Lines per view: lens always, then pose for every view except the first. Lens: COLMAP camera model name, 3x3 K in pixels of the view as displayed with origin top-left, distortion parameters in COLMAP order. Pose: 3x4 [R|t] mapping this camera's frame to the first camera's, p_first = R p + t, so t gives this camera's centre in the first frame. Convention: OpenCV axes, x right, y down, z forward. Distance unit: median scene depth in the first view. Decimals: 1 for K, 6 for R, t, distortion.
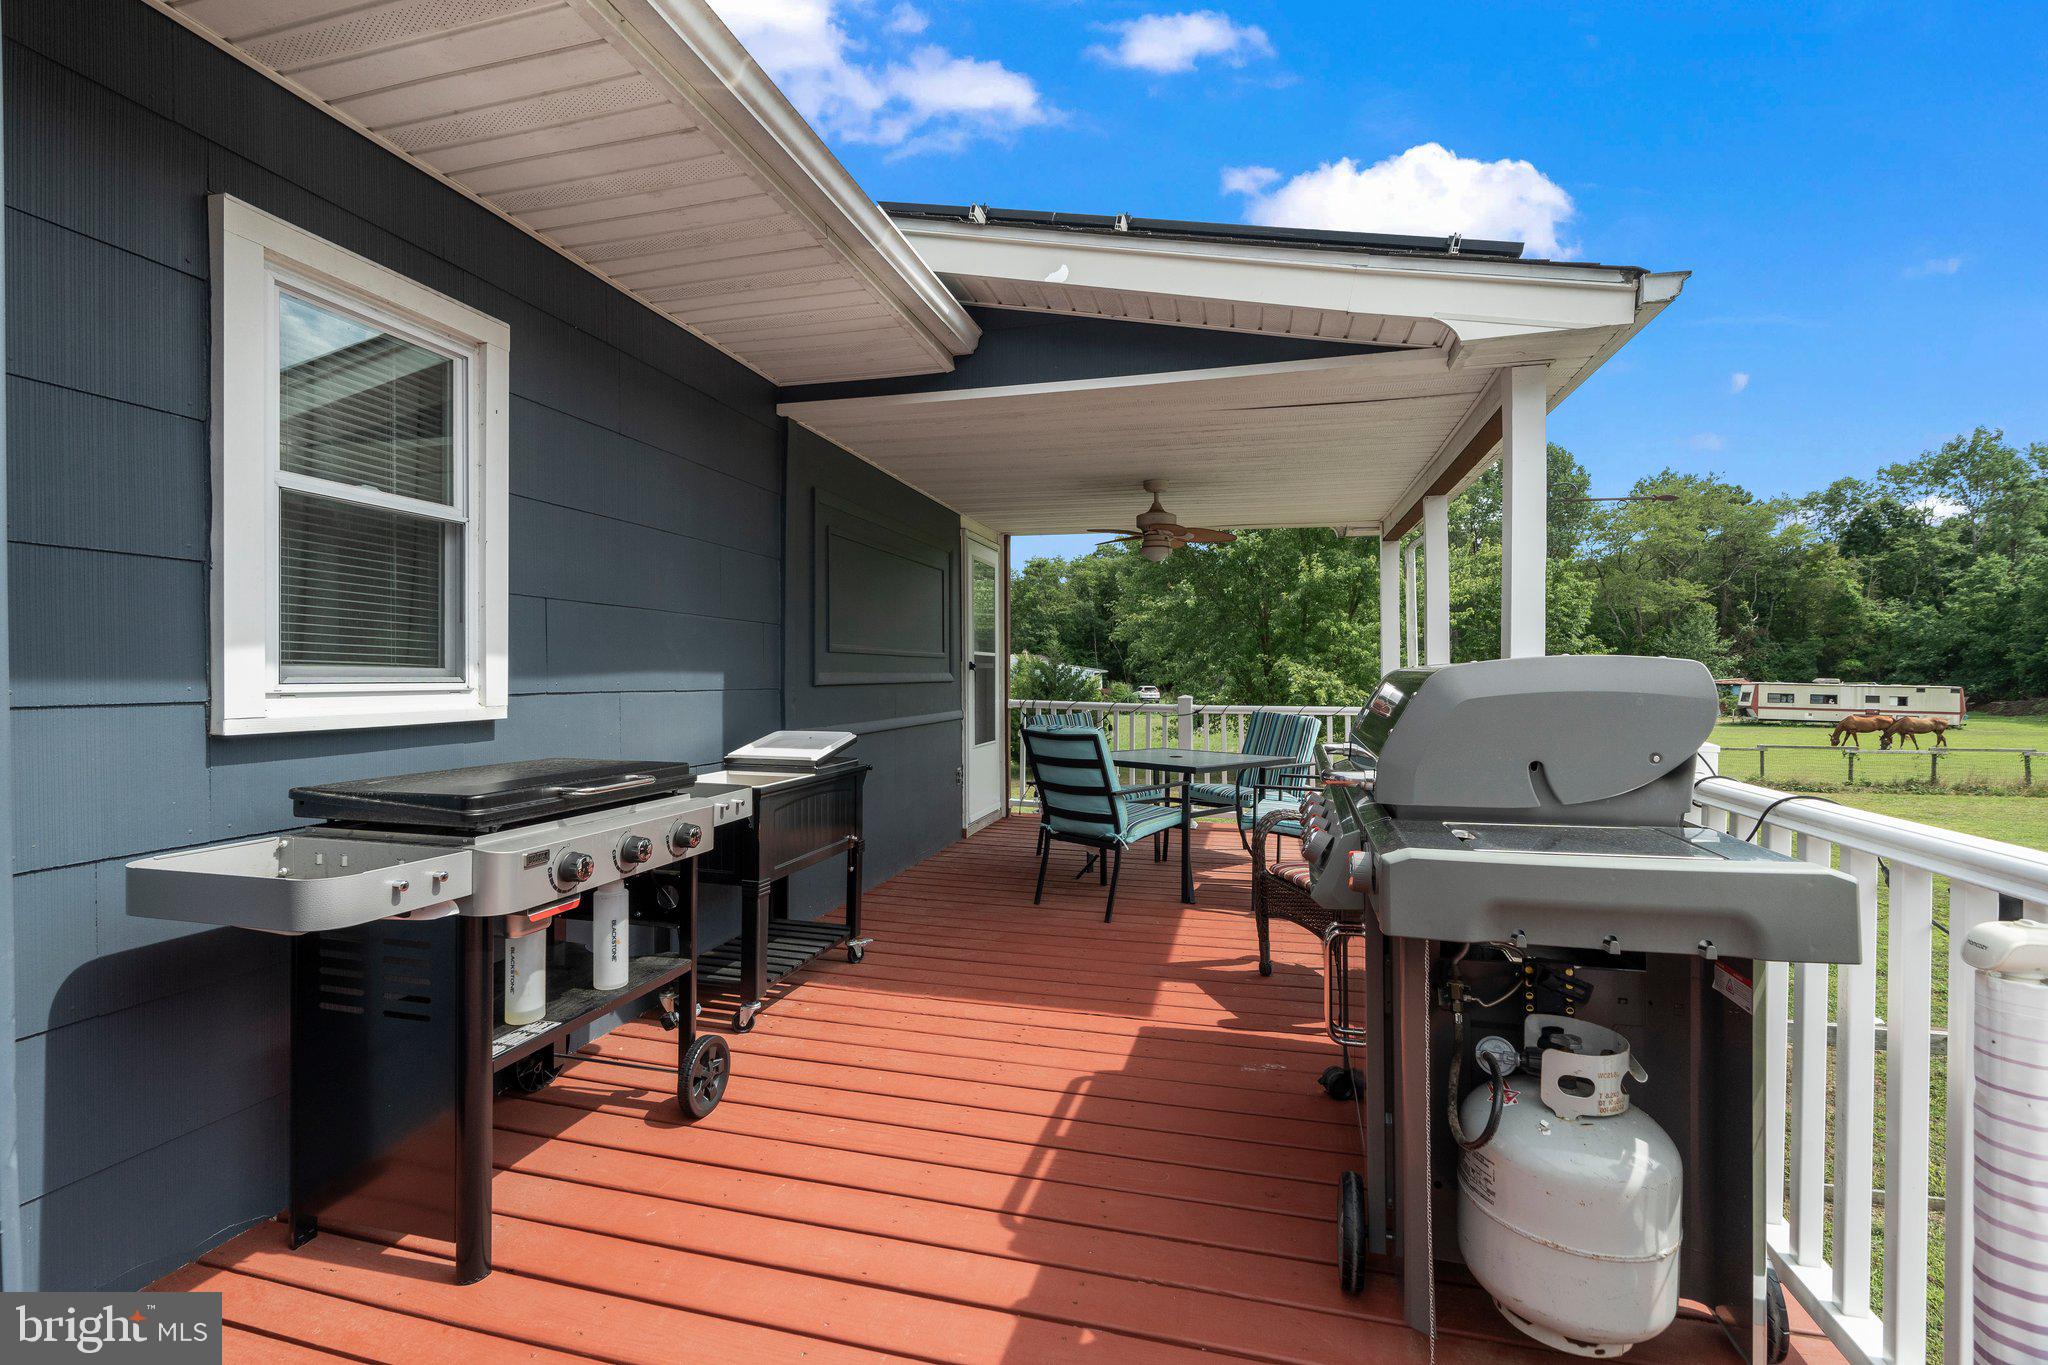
lens RADIAL K [[932.6, 0, 1020.0], [0, 932.6, 662.6], [0, 0, 1]] dist [-0.002780, 0.000703]
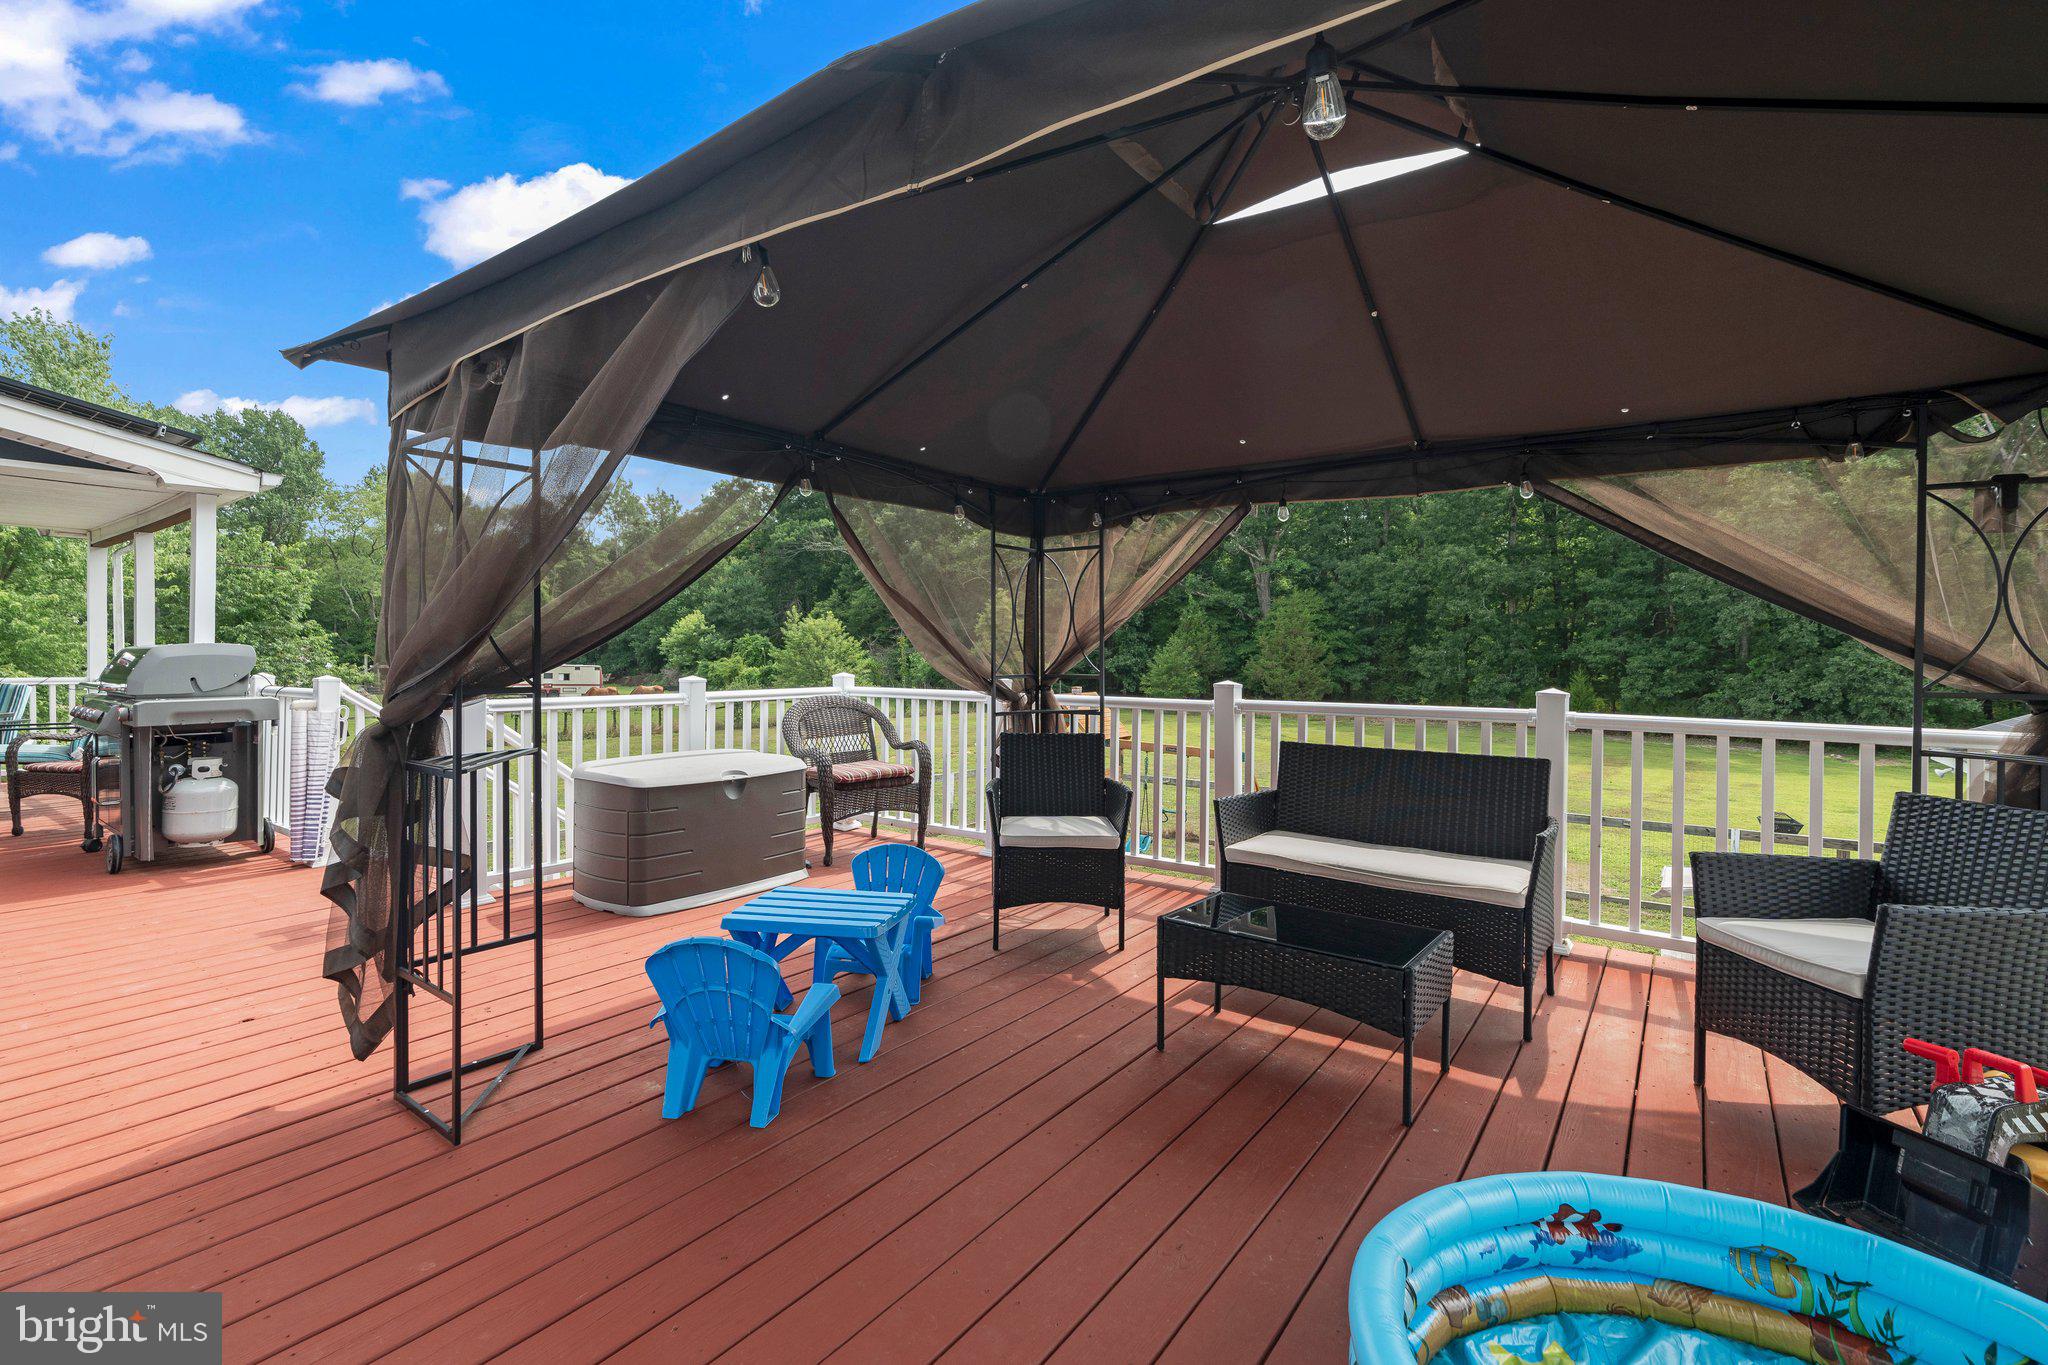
lens RADIAL K [[932.6, 0, 990.7], [0, 932.6, 663.8], [0, 0, 1]] dist [-0.002780, 0.000703]
pose [[0.391735, -0.004420, 0.920067, -0.067293], [-0.014469, 0.999835, 0.010963, -0.000647], [-0.919964, -0.017607, 0.391607, -0.142189]]
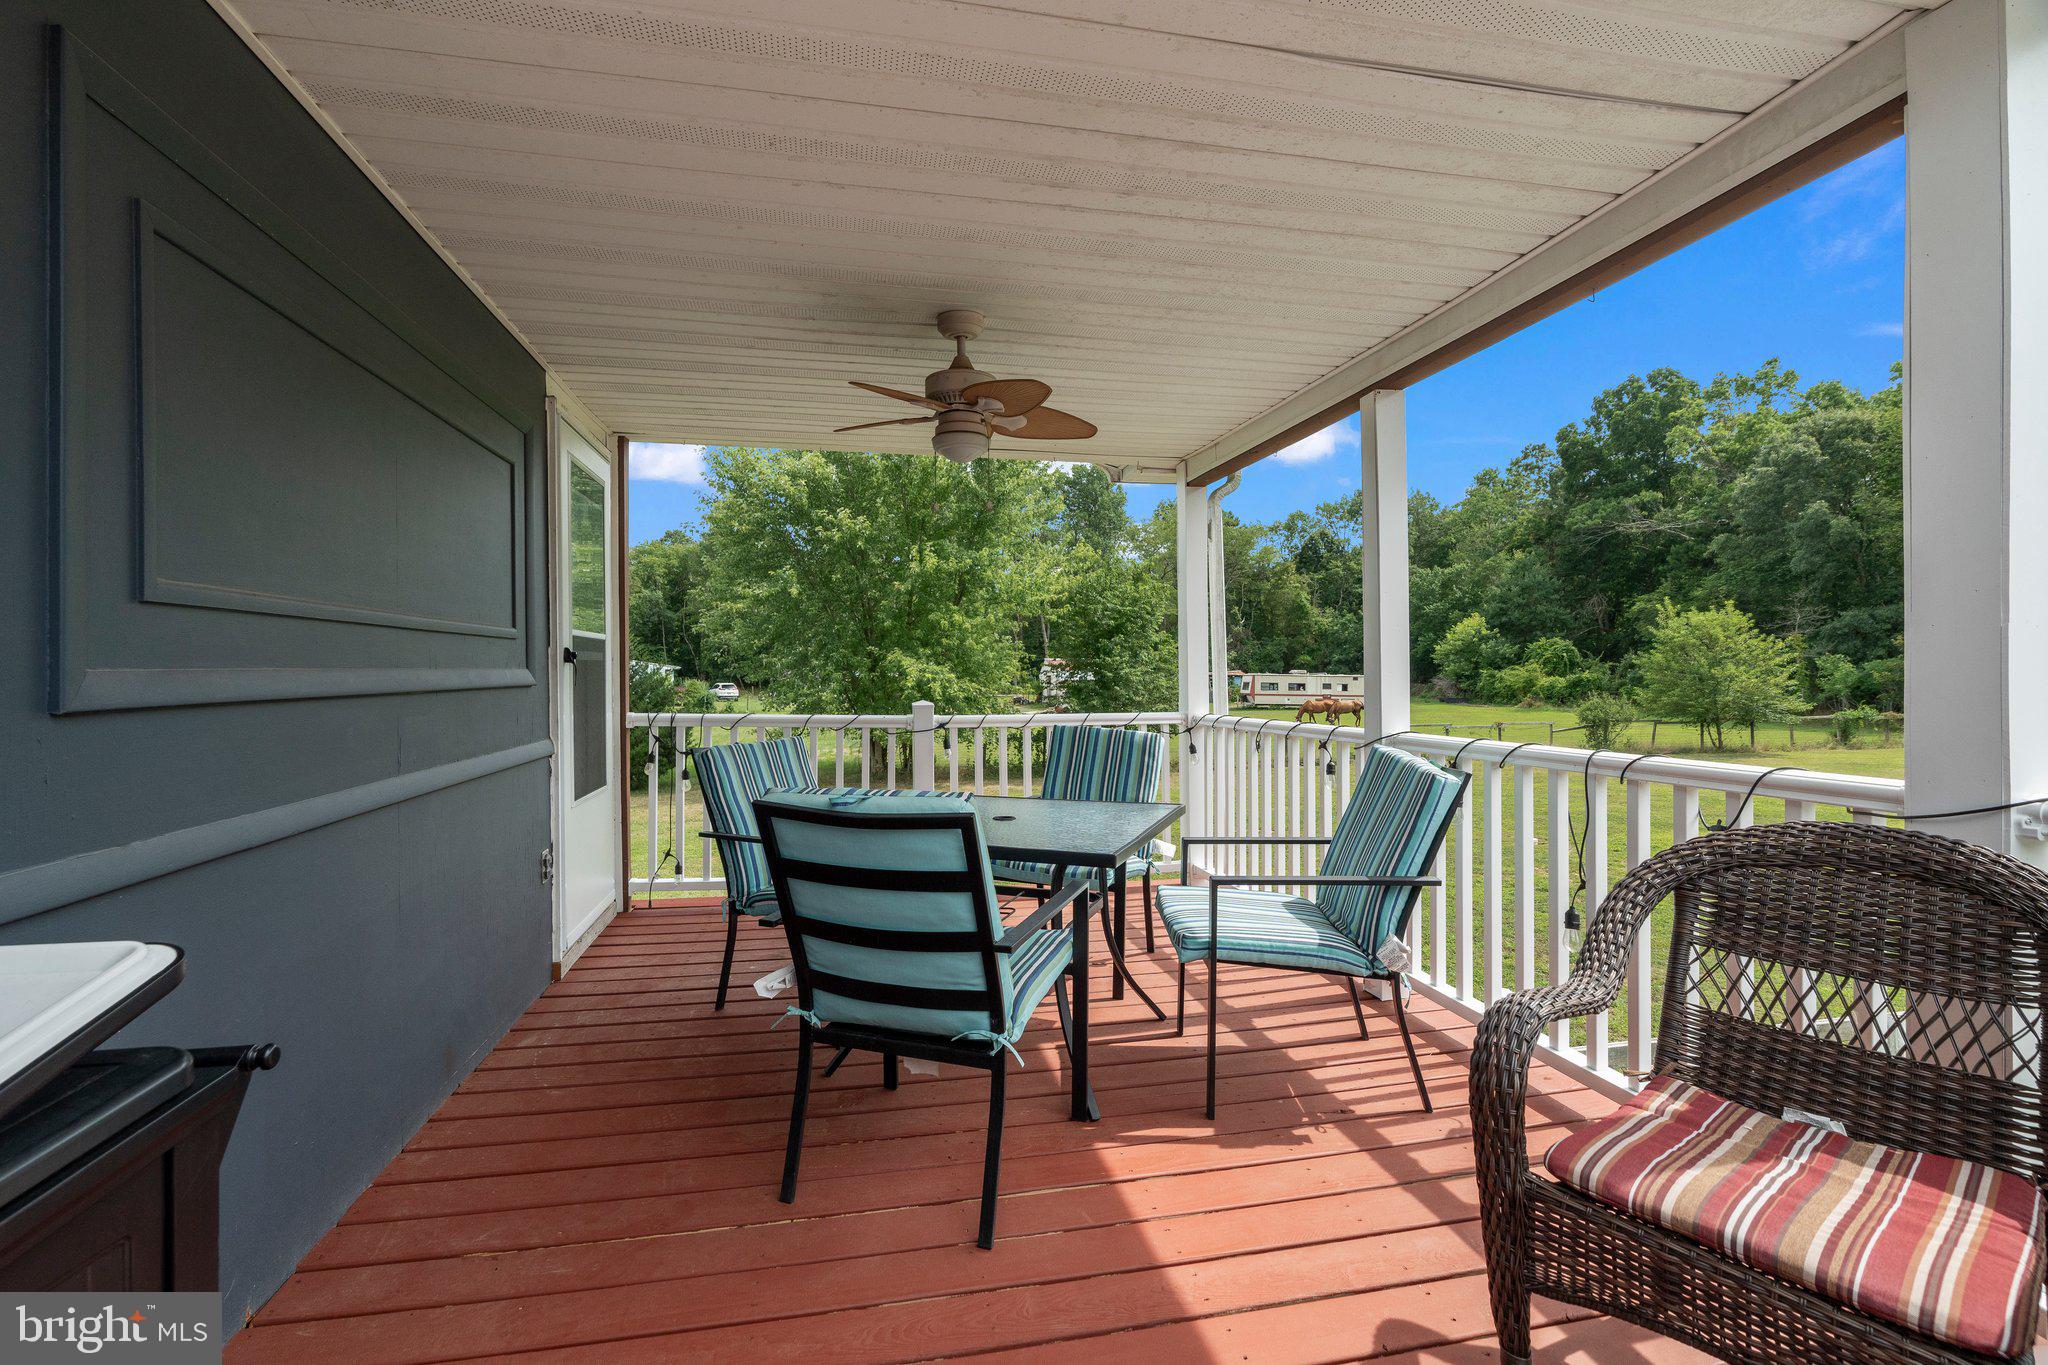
lens RADIAL K [[932.6, 0, 1018.3], [0, 932.6, 662.3], [0, 0, 1]] dist [-0.002780, 0.000703]
pose [[0.901370, -0.002969, 0.433040, -0.011222], [0.001099, 0.999989, 0.004568, 0.001178], [-0.433049, -0.003642, 0.901363, 0.088848]]
